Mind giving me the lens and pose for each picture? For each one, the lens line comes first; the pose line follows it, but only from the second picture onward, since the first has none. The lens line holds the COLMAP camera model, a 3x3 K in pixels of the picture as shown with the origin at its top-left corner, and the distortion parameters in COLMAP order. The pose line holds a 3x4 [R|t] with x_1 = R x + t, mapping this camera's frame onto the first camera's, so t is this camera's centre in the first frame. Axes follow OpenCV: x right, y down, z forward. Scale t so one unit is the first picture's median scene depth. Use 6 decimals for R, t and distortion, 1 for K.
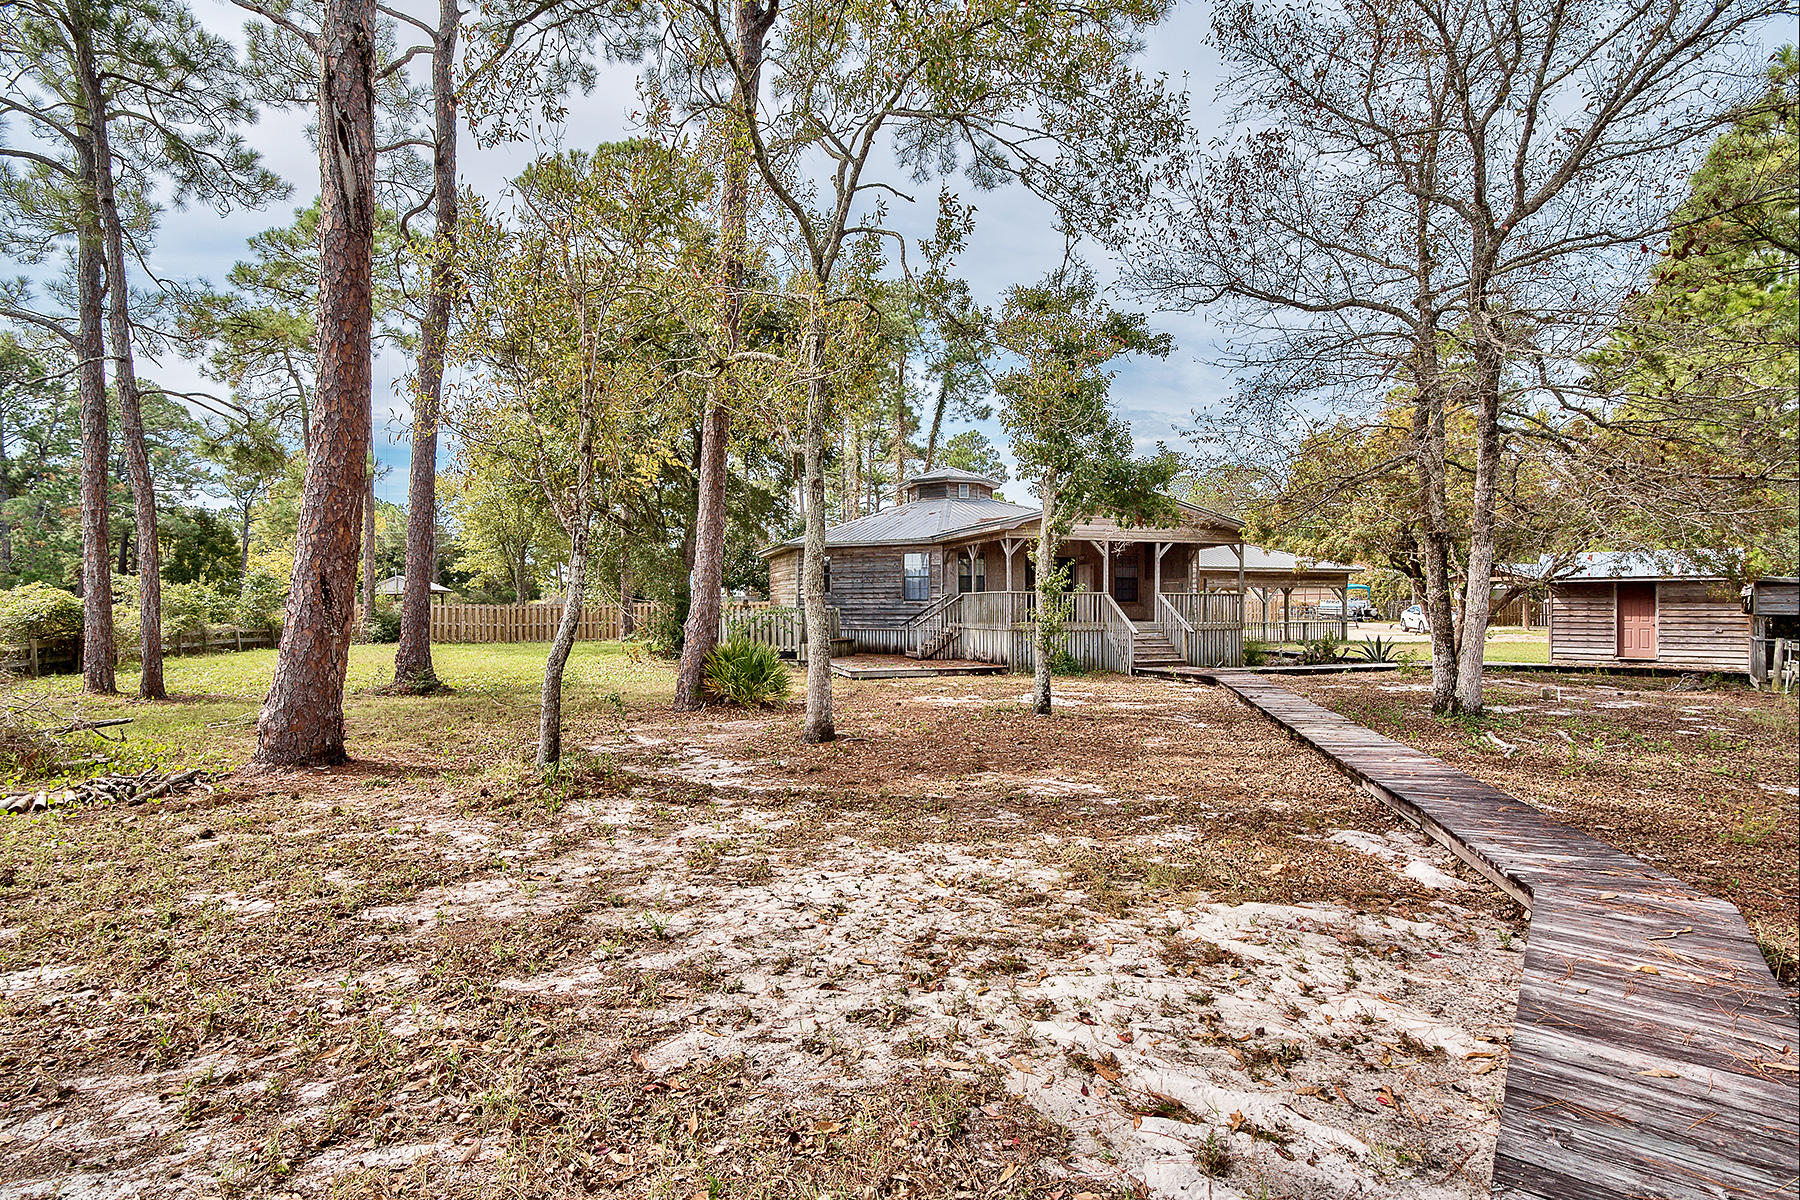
lens RADIAL K [[881.6, 0, 900.0], [0, 881.6, 600.0], [0, 0, 1]] dist [0.000619, 0.000082]
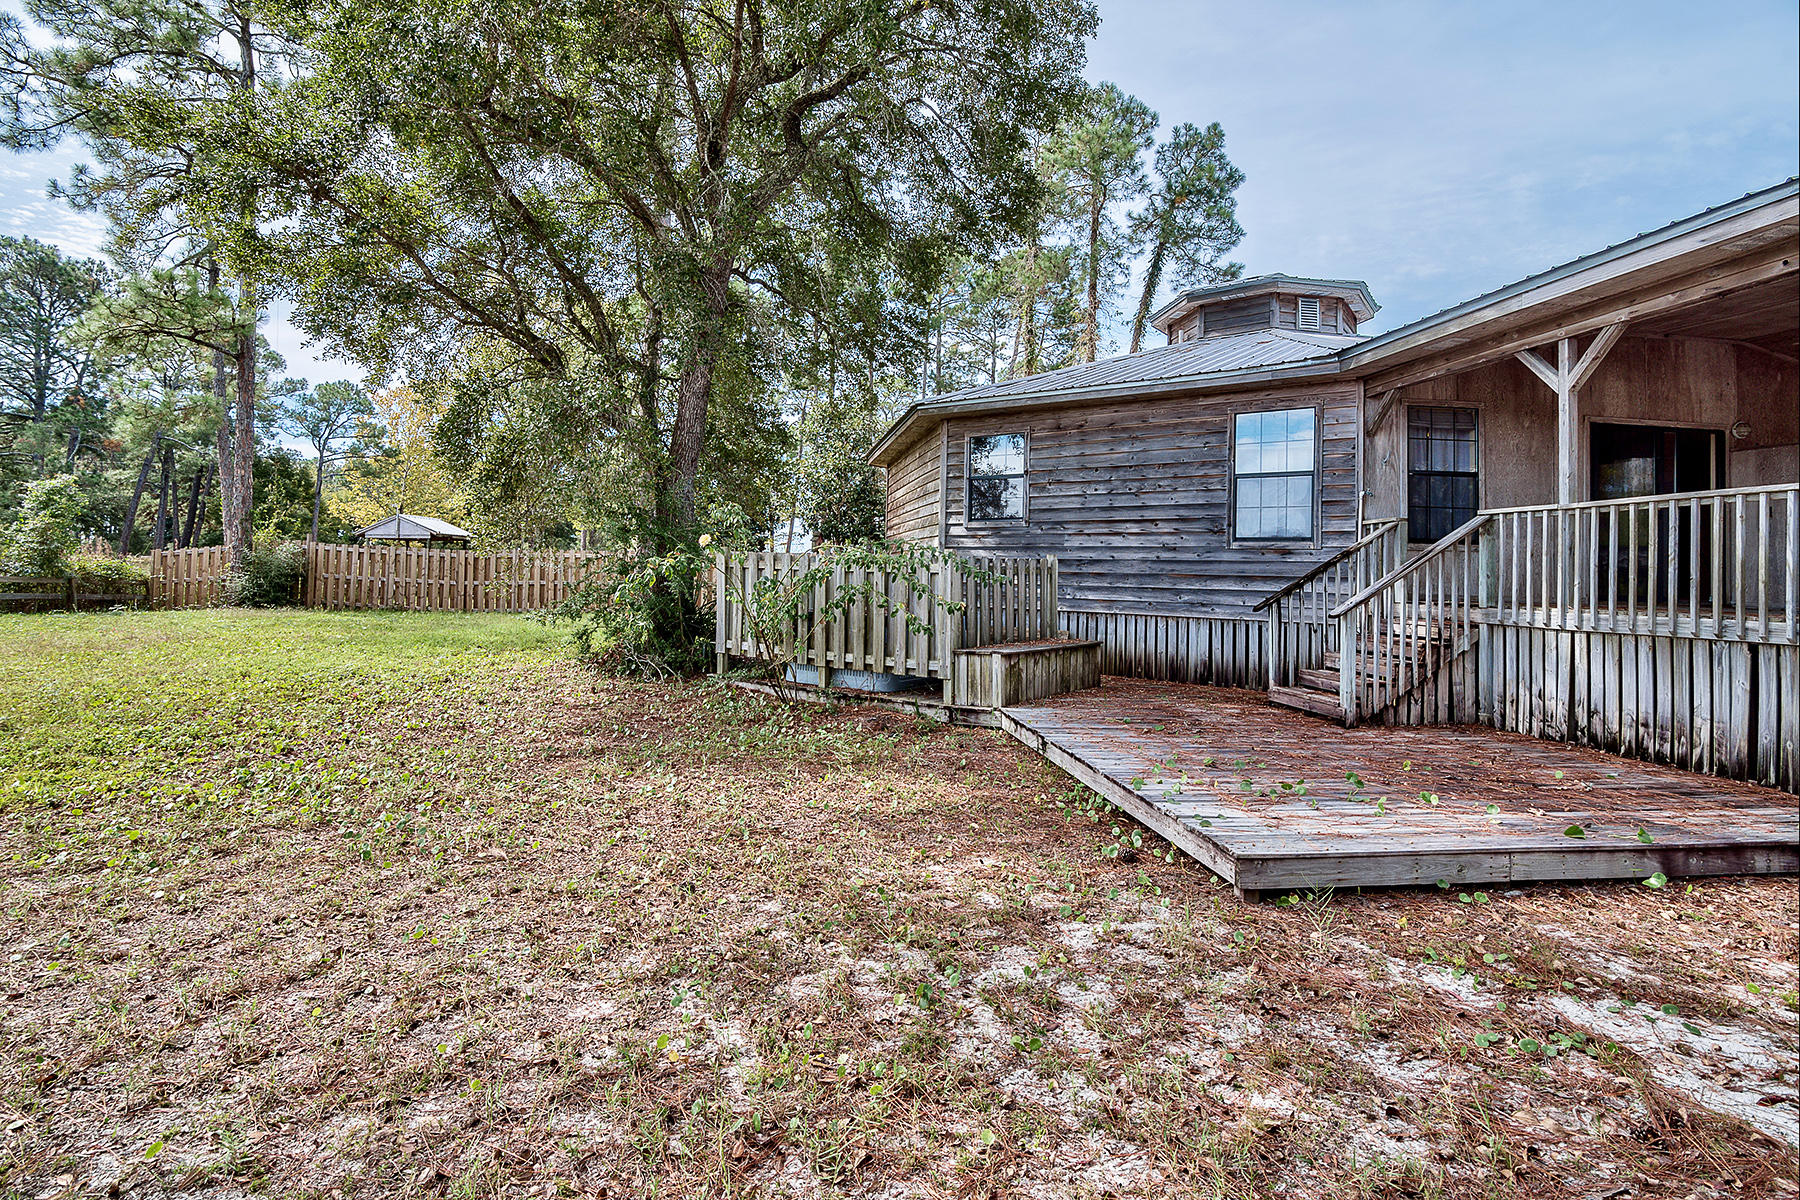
lens RADIAL K [[880.9, 0, 900.6], [0, 880.9, 567.6], [0, 0, 1]] dist [0.000072, 0.000001]
pose [[0.989044, 0.024517, -0.145573, -0.056996], [-0.025159, 0.999680, -0.002569, 0.011792], [0.145463, 0.006203, 0.989344, 0.444240]]
